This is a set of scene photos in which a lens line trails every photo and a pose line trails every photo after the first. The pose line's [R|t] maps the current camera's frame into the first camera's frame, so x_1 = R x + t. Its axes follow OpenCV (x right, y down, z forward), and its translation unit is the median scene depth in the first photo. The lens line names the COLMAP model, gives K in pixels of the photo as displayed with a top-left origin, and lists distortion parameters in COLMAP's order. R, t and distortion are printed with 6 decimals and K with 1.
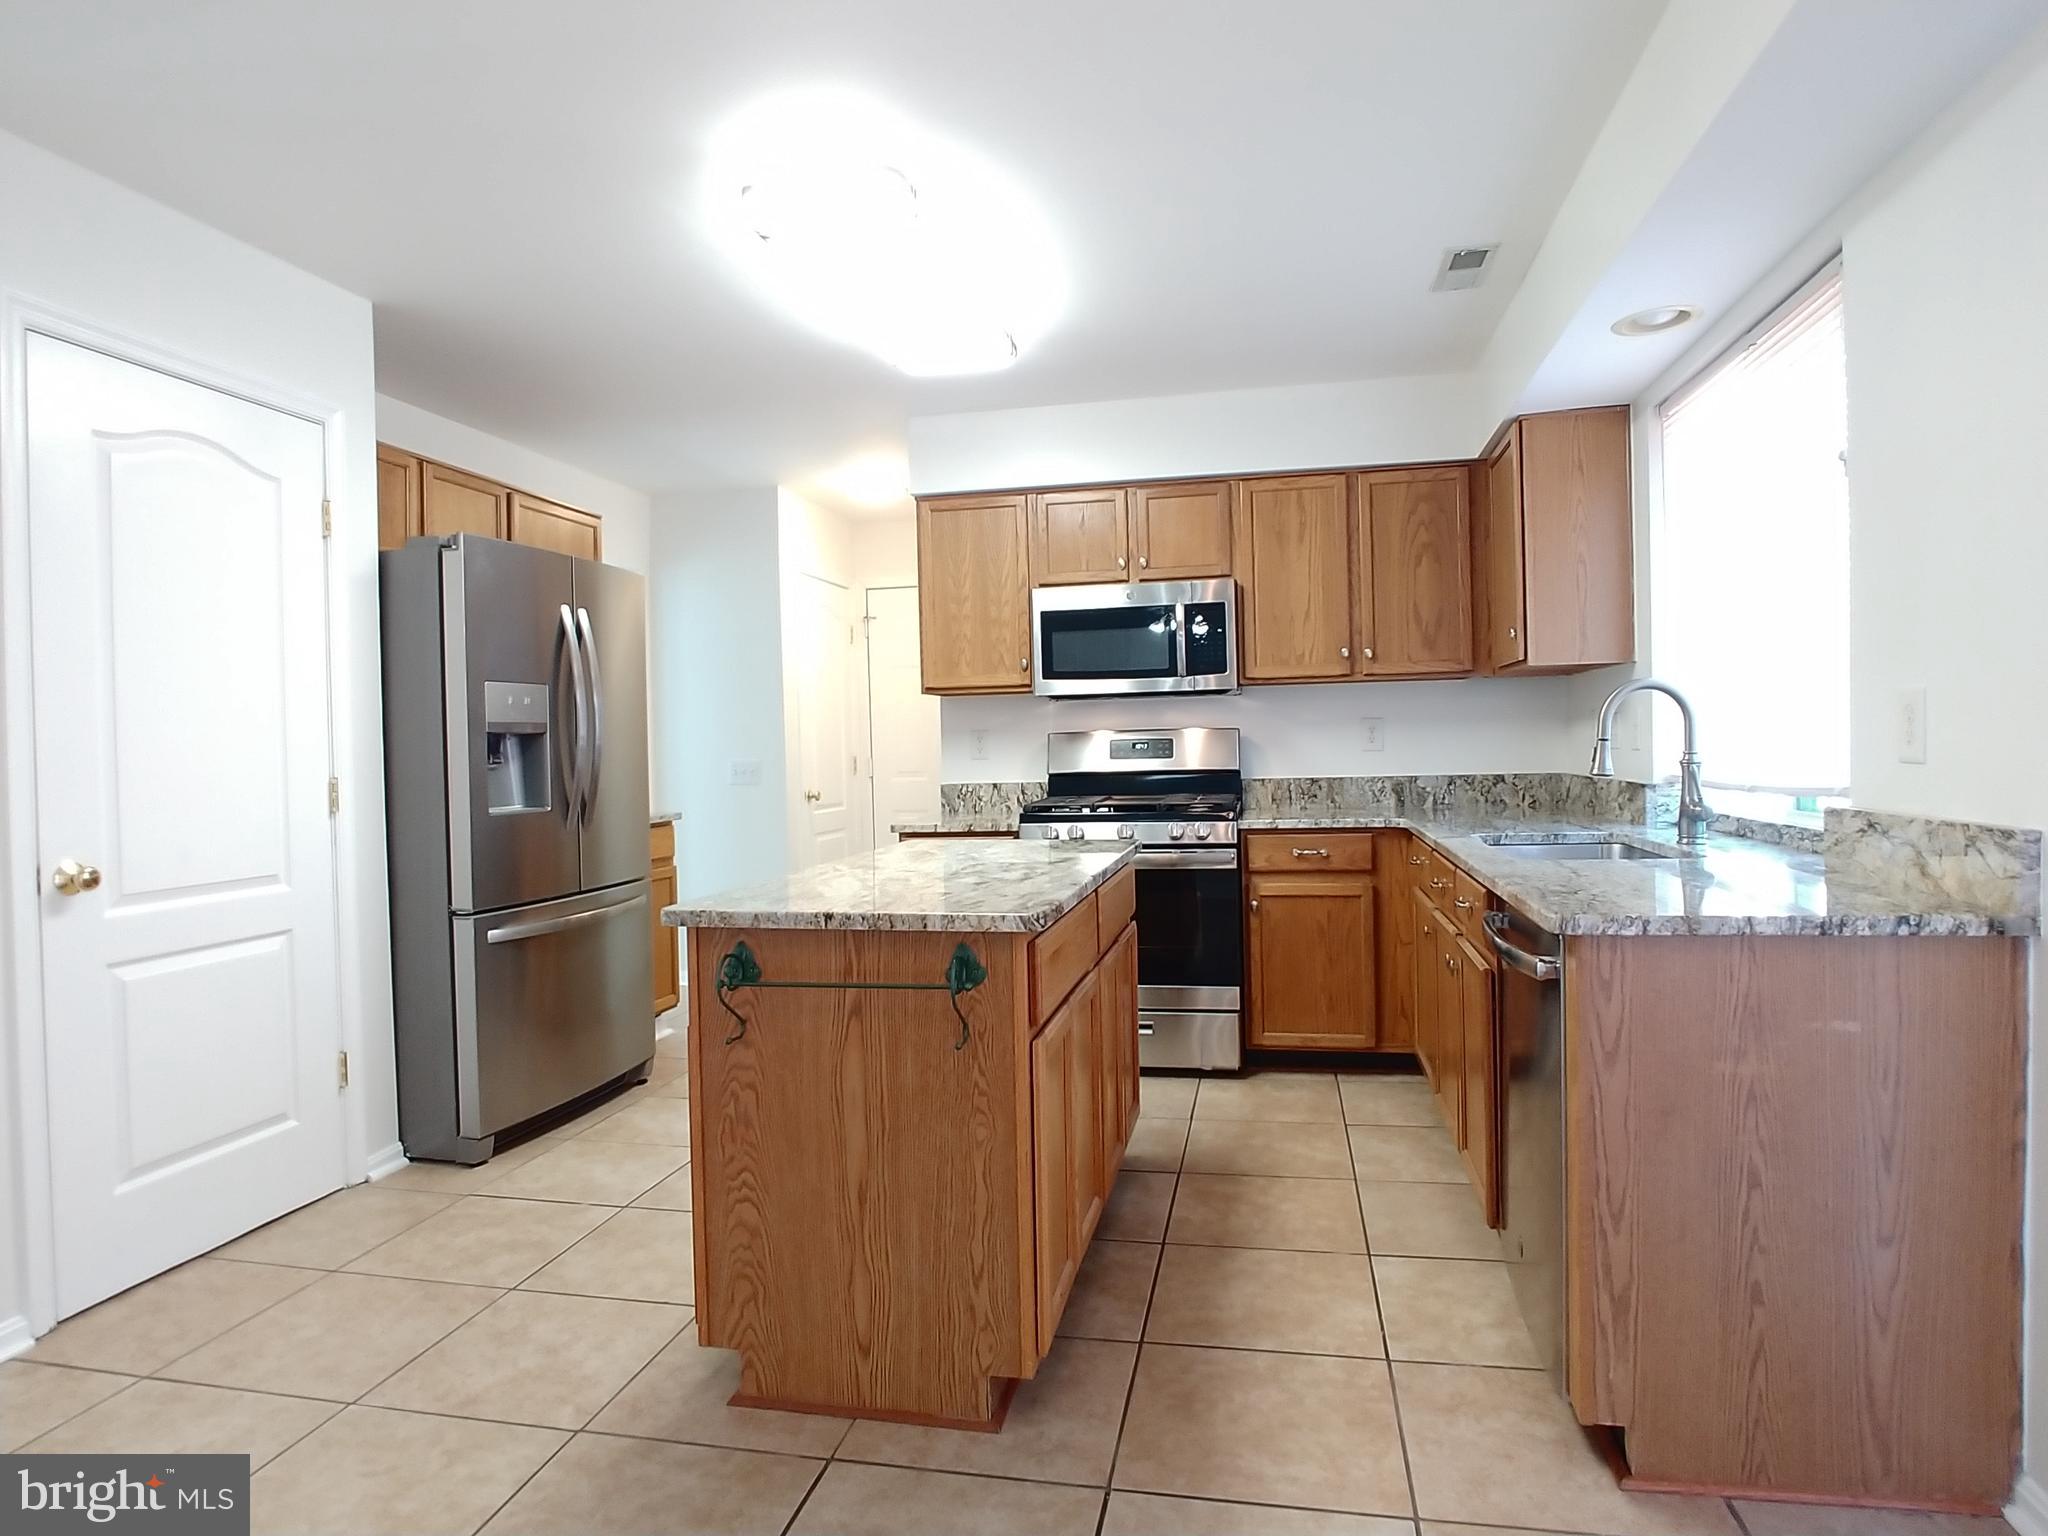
lens RADIAL K [[1191.2, 0, 1038.2], [0, 1191.2, 758.5], [0, 0, 1]] dist [-0.042459, 0.014069]
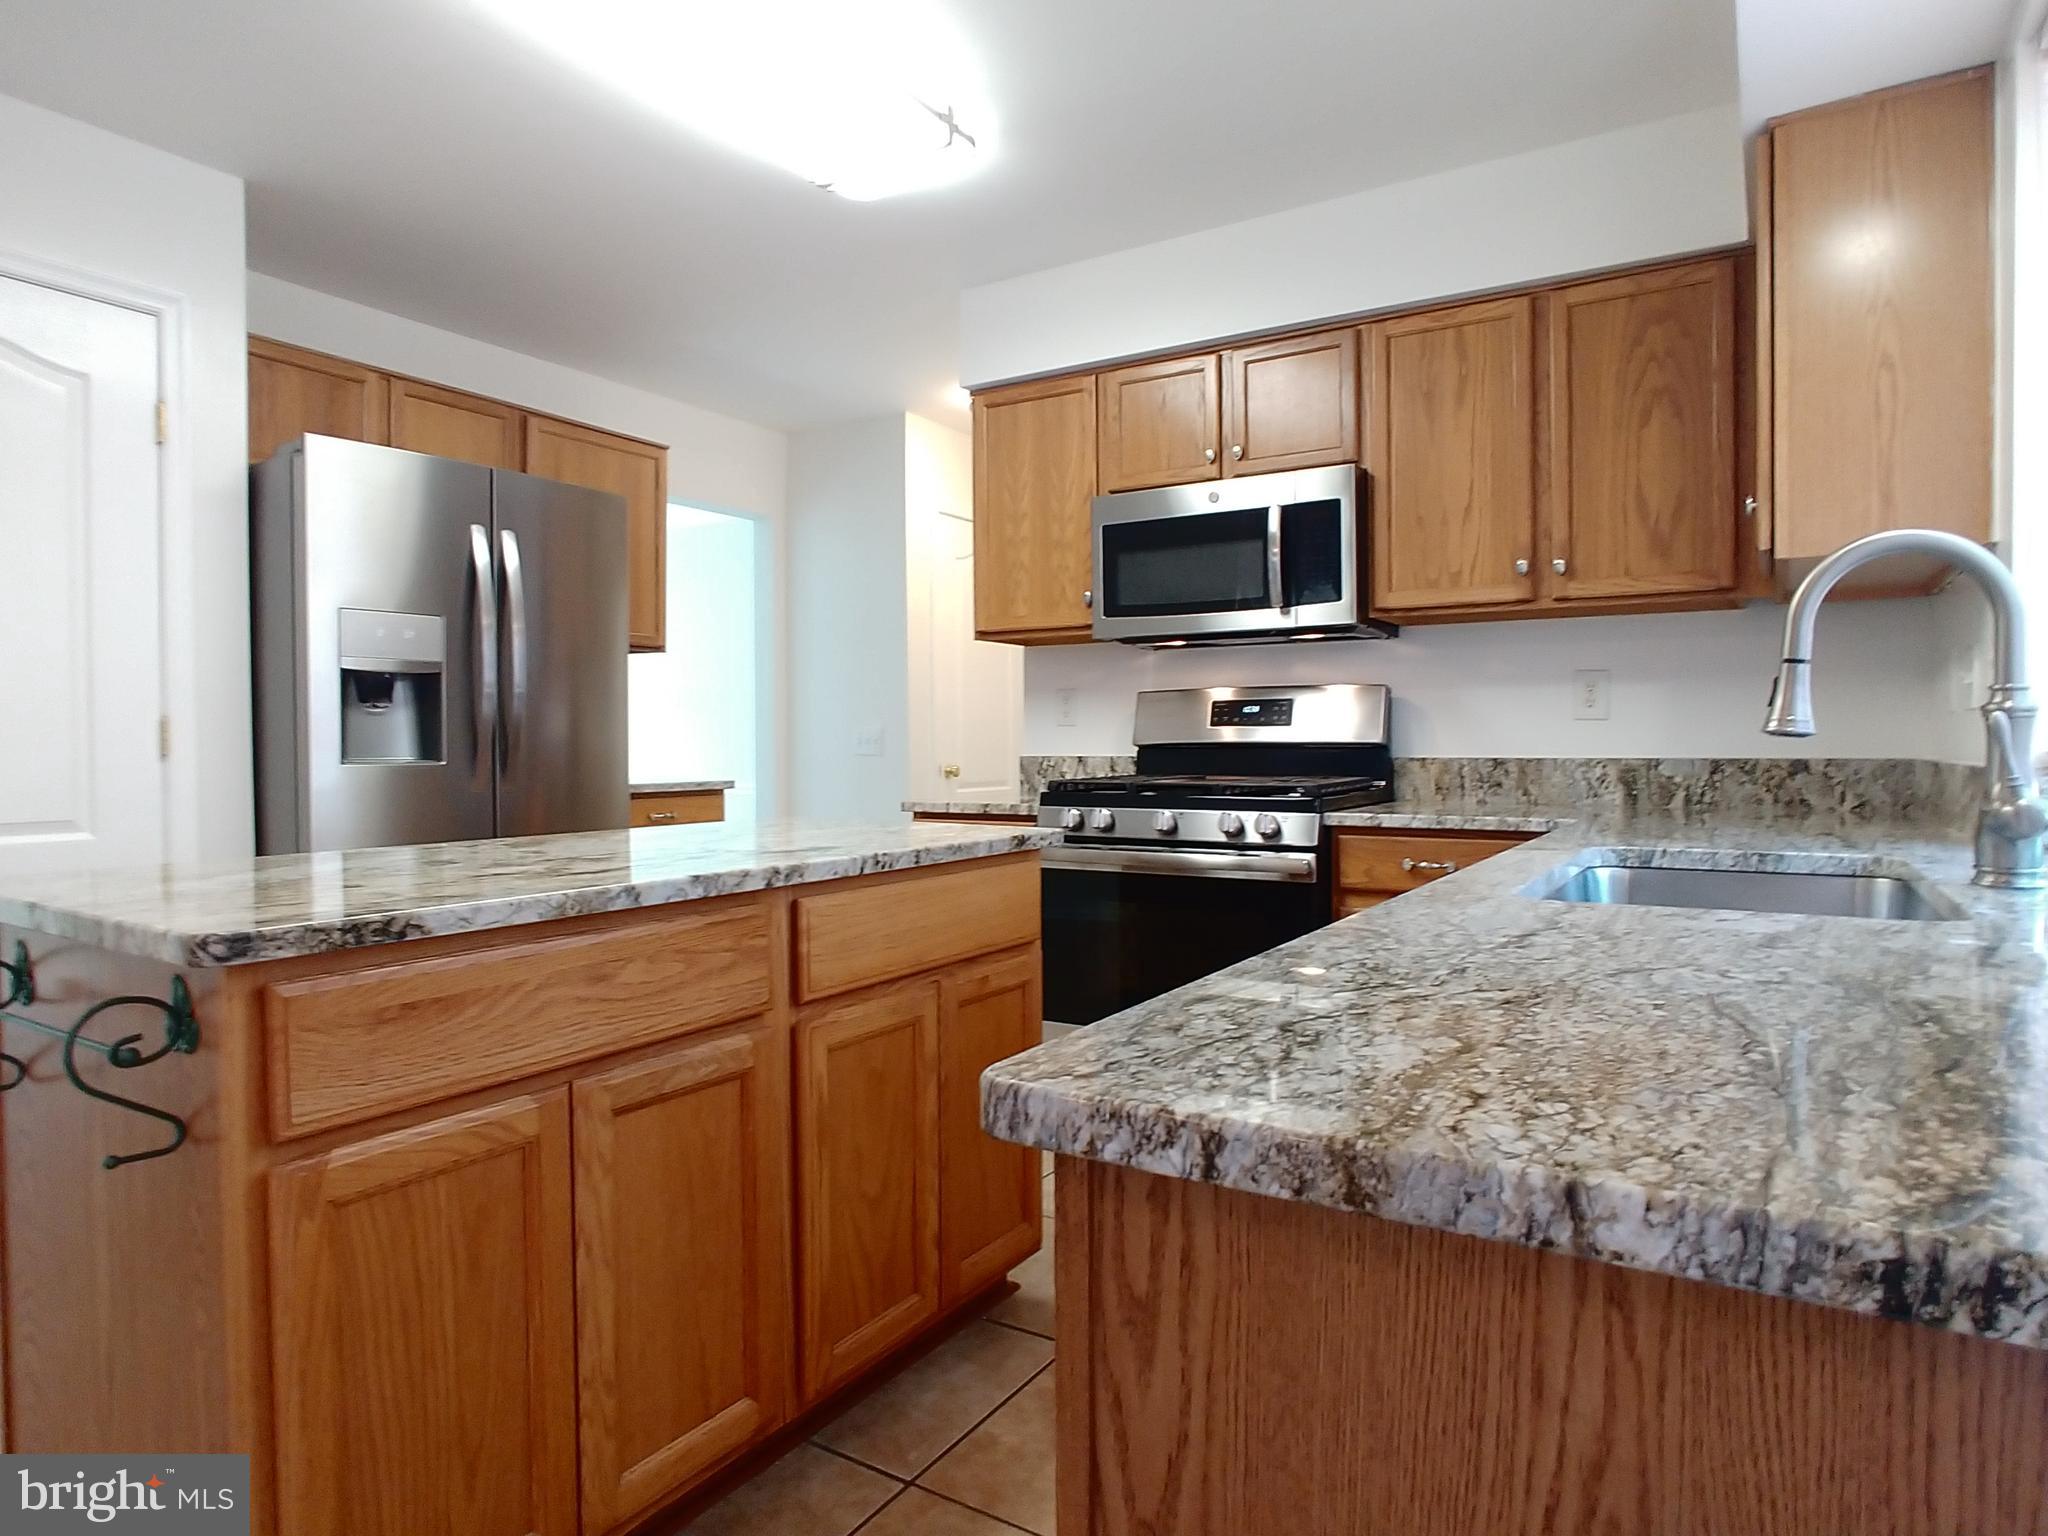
lens RADIAL K [[1191.2, 0, 1033.9], [0, 1191.2, 761.6], [0, 0, 1]] dist [-0.042459, 0.014069]
pose [[0.937683, 0.026649, -0.346469, 0.290937], [-0.023944, 0.999640, 0.012087, 0.021965], [0.346666, -0.003038, 0.937984, 0.361568]]
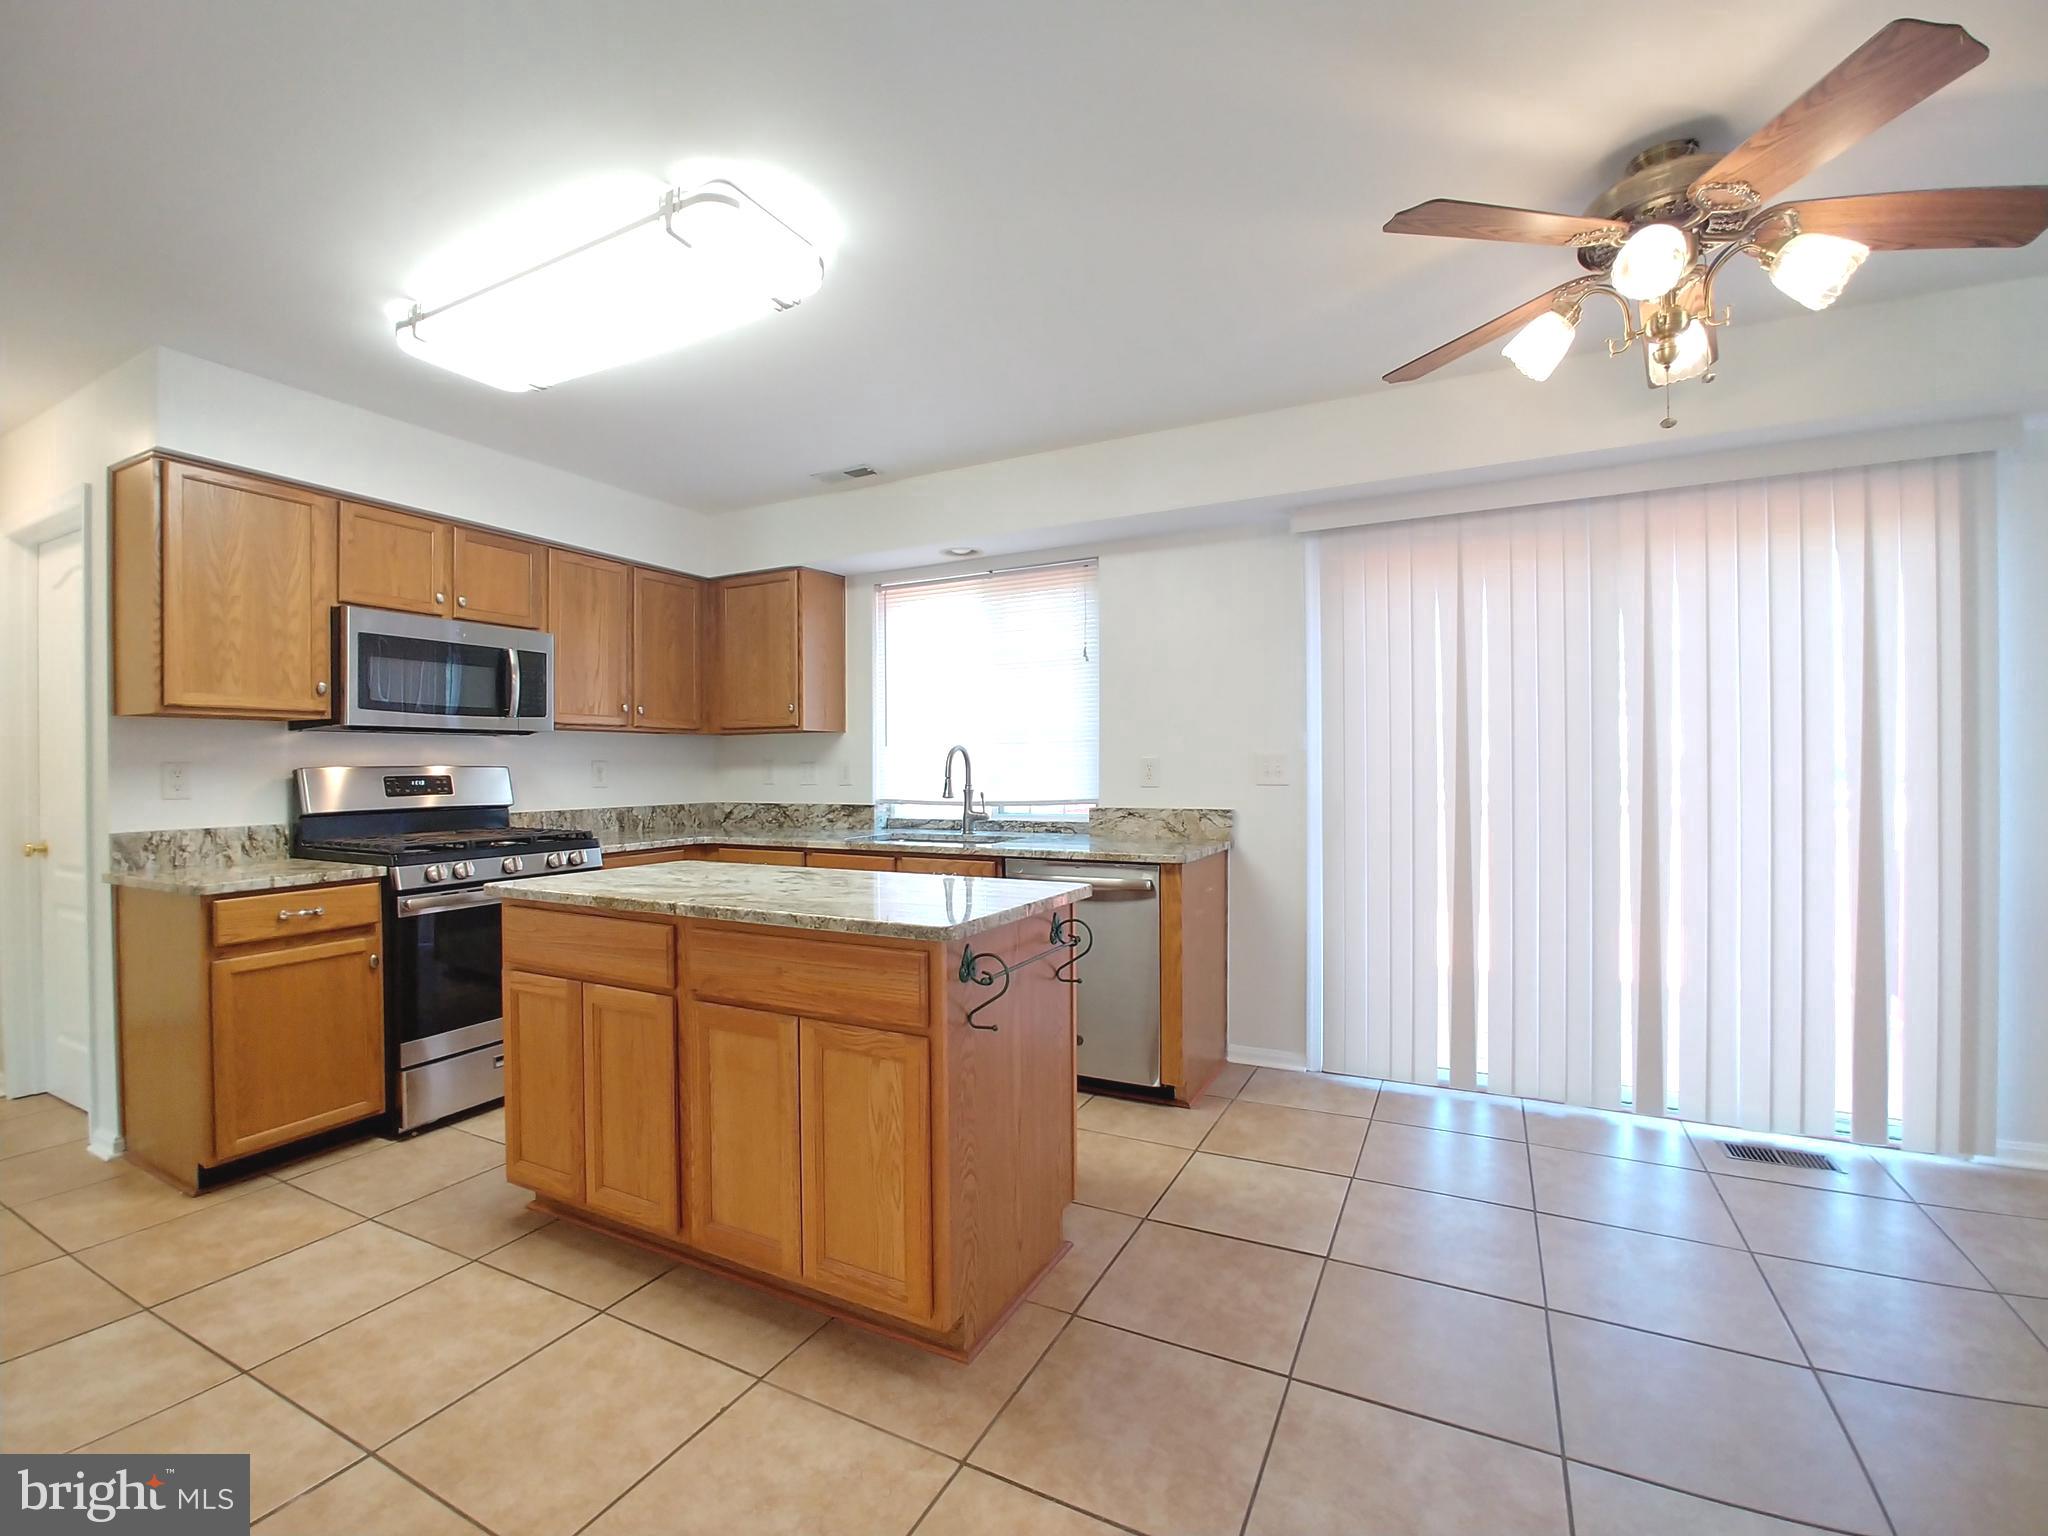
lens RADIAL K [[885.9, 0, 1029.5], [0, 885.9, 772.6], [0, 0, 1]] dist [-0.023172, 0.001885]
pose [[0.264287, 0.015579, 0.964318, -0.644595], [0.014085, 0.999701, -0.020011, 0.003684], [-0.964341, 0.018871, 0.263988, 0.434026]]
